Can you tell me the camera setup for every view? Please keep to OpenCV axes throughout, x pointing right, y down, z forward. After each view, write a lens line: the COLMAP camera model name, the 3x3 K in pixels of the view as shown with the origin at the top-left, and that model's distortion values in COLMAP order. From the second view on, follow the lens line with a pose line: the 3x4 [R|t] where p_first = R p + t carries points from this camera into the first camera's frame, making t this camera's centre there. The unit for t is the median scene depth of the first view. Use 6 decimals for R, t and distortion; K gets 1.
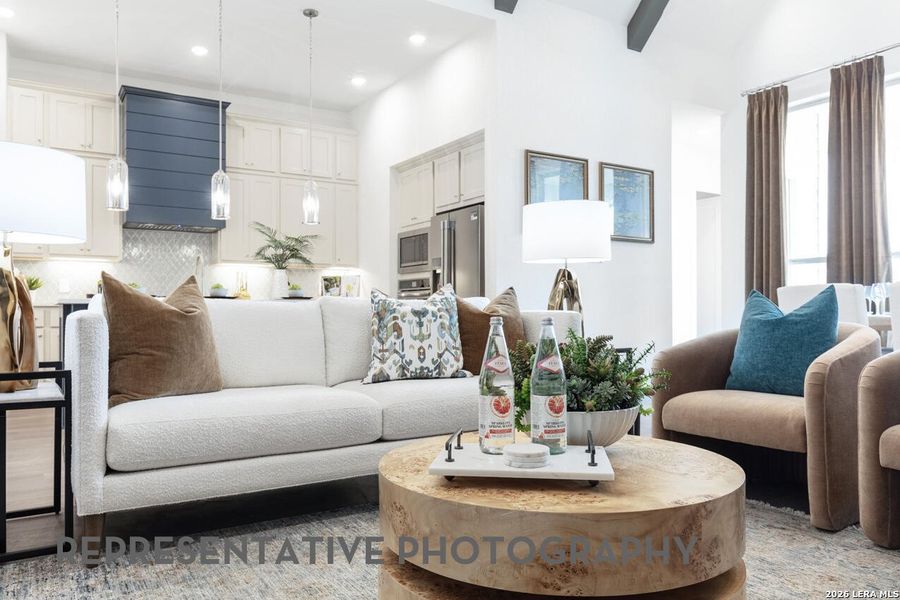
lens RADIAL K [[669.5, 0, 452.1], [0, 669.5, 302.7], [0, 0, 1]] dist [0.001222, -0.003366]
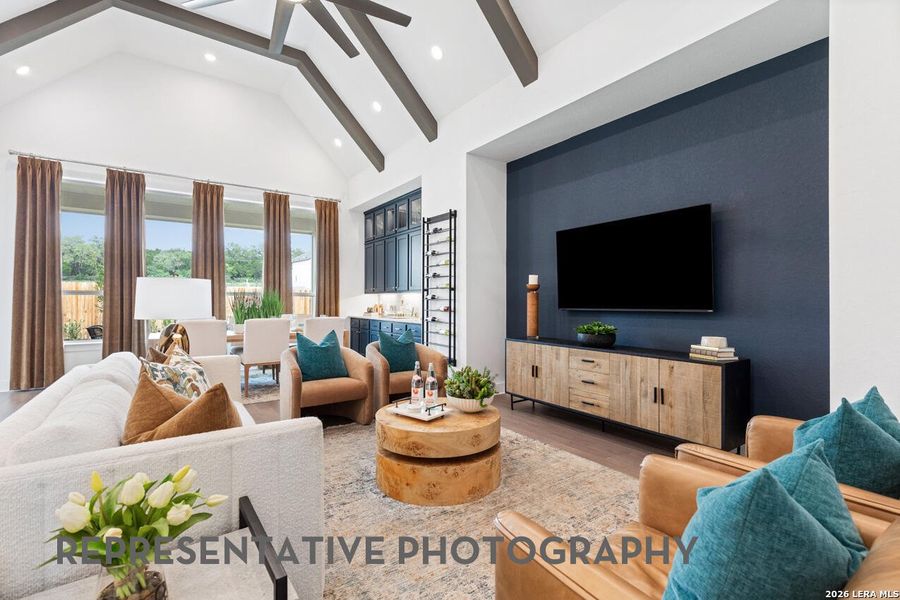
lens RADIAL K [[404.8, 0, 453.1], [0, 404.8, 298.2], [0, 0, 1]] dist [0.009859, -0.003269]
pose [[-0.056791, 0.006482, 0.998365, -0.416040], [-0.013749, 0.999879, -0.007274, -0.062290], [-0.998291, -0.014139, -0.056695, 0.278326]]
